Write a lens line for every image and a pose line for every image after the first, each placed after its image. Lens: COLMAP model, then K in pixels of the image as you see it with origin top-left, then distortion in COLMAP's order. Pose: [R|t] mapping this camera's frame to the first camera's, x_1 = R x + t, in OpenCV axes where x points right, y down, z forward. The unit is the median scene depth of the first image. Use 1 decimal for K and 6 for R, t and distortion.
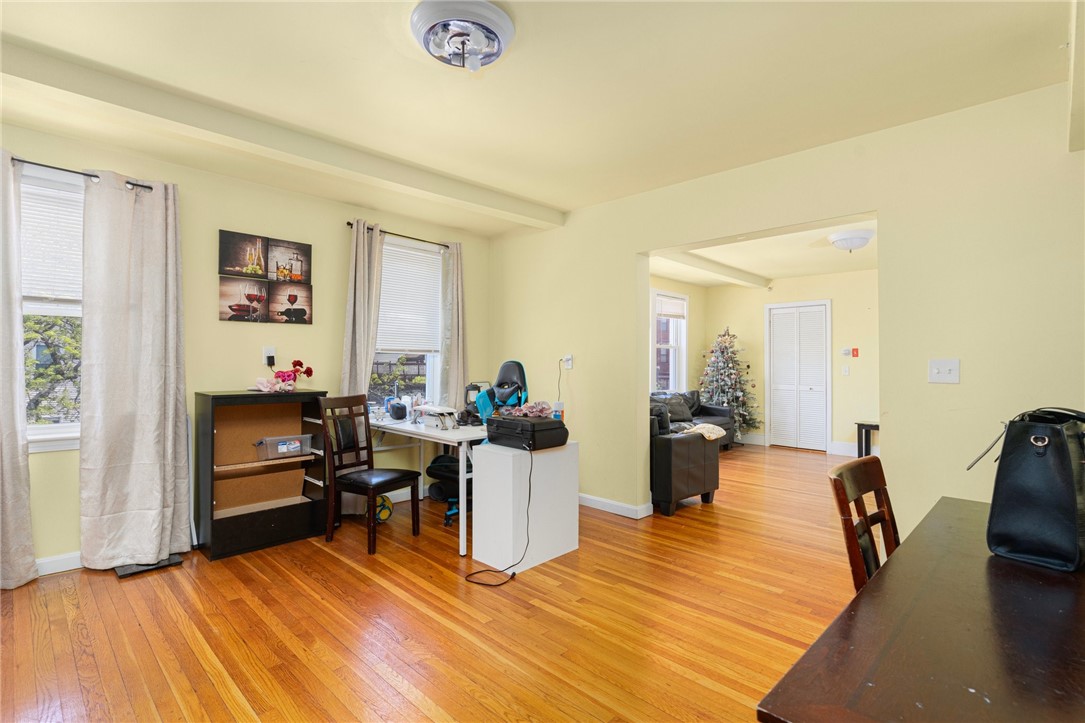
lens RADIAL K [[522.3, 0, 535.8], [0, 522.3, 356.7], [0, 0, 1]] dist [-0.001306, 0.001531]
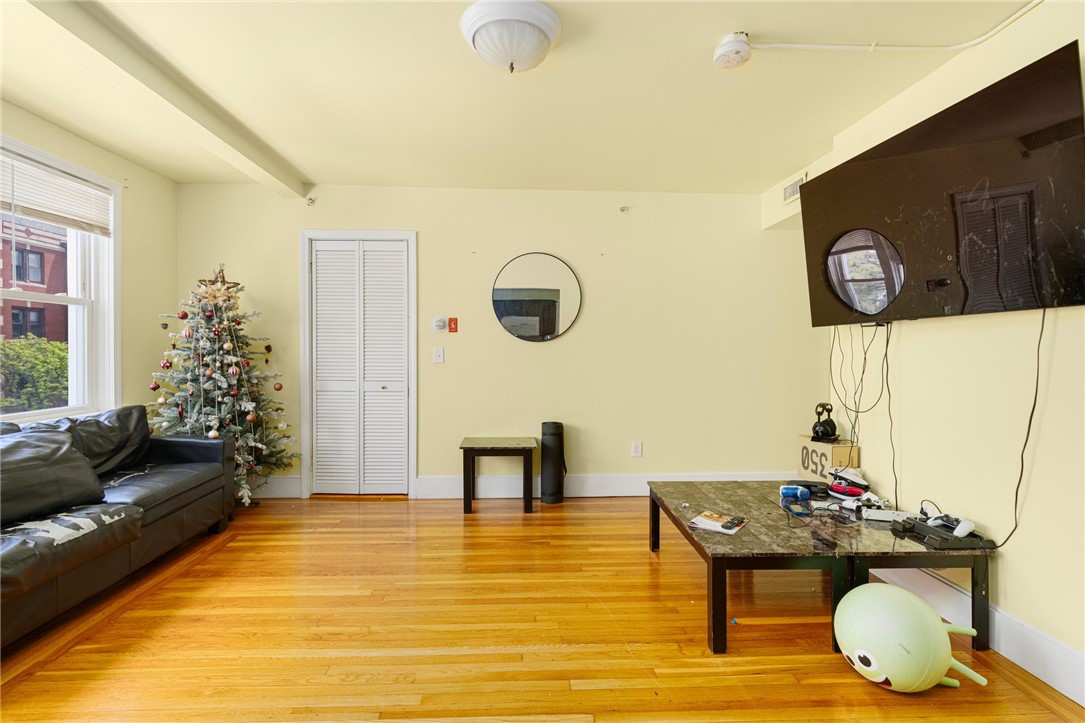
lens RADIAL K [[522.3, 0, 551.5], [0, 522.3, 360.3], [0, 0, 1]] dist [-0.001306, 0.001531]
pose [[0.662265, -0.019236, 0.749023, 0.414432], [-0.013580, 0.999198, 0.037668, 0.014564], [-0.749146, -0.035118, 0.661473, 0.910159]]
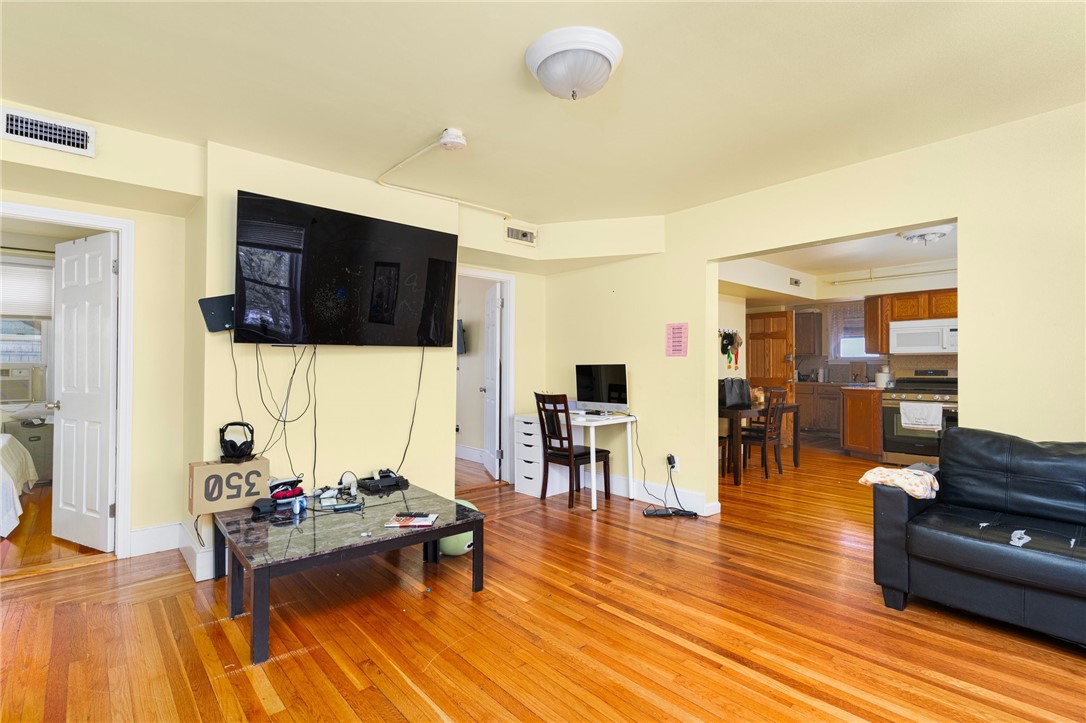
lens RADIAL K [[522.8, 0, 540.5], [0, 522.8, 359.3], [0, 0, 1]] dist [-0.001306, 0.001531]
pose [[-0.998389, -0.005292, 0.056498, 0.788616], [-0.007231, 0.999389, -0.034185, 0.035828], [-0.056282, -0.034539, -0.997817, 1.833857]]
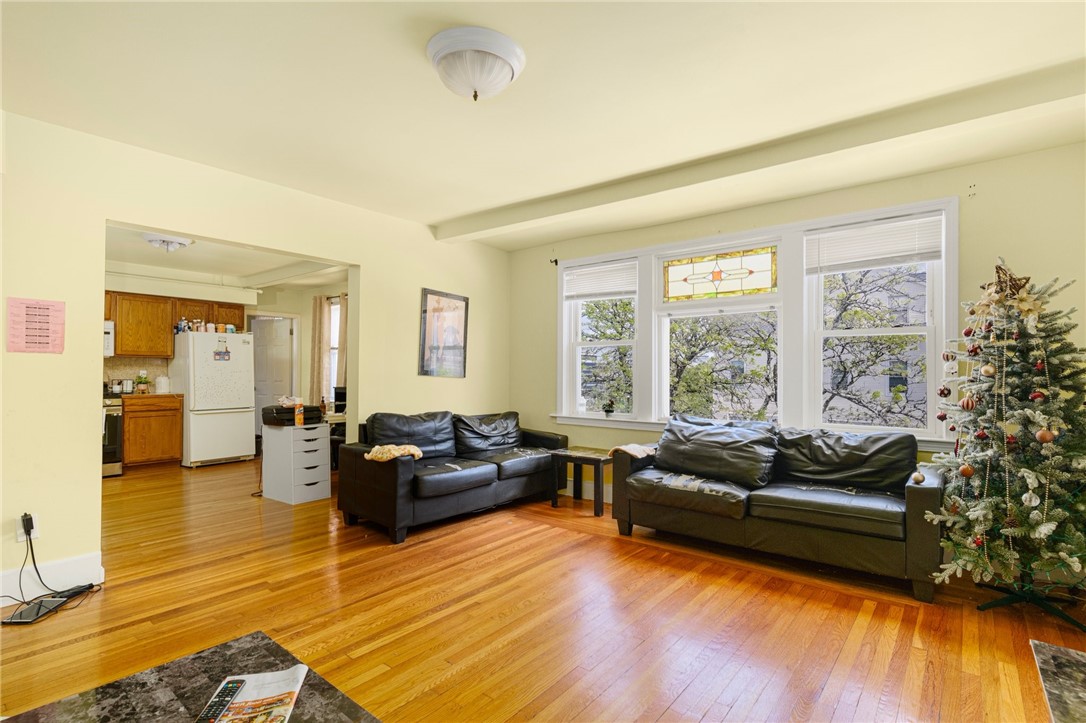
lens RADIAL K [[522.8, 0, 543.1], [0, 522.8, 369.5], [0, 0, 1]] dist [-0.001306, 0.001531]
pose [[0.117399, -0.010755, -0.993027, 1.326776], [0.016283, 0.999828, -0.008904, 0.027808], [0.992951, -0.015124, 0.117553, 1.298726]]
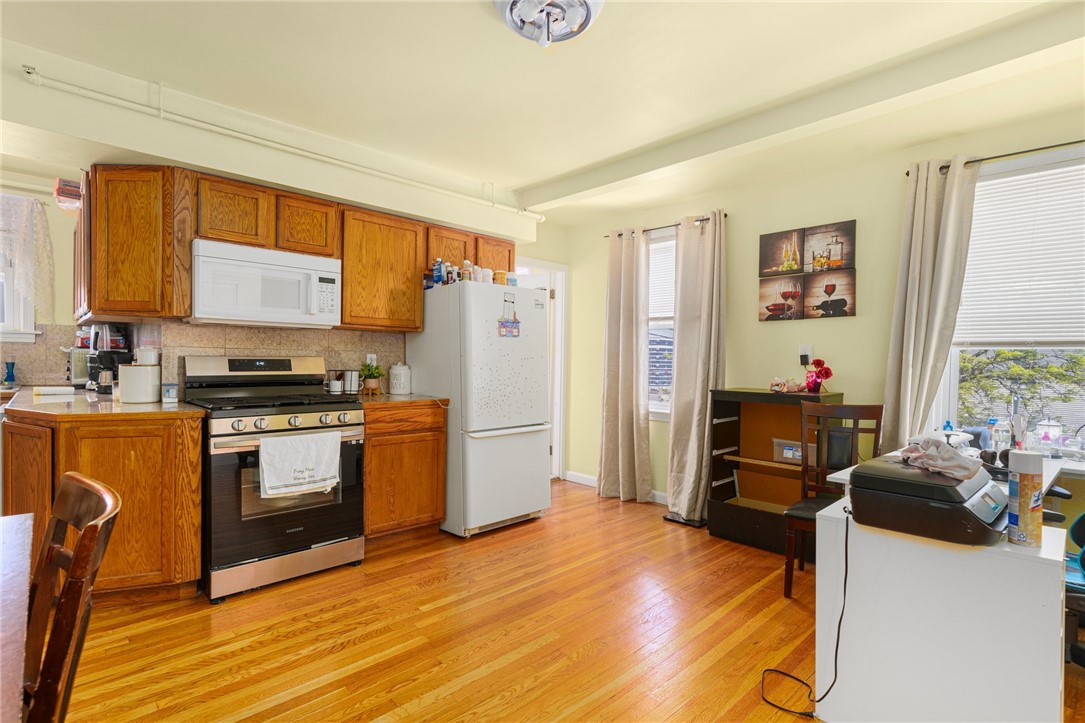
lens RADIAL K [[522.3, 0, 542.4], [0, 522.3, 370.0], [0, 0, 1]] dist [-0.001306, 0.001531]
pose [[-0.024085, 0.016323, -0.999577, 0.420483], [0.002712, 0.999864, 0.016262, 0.009060], [0.999706, -0.002319, -0.024126, 0.533873]]
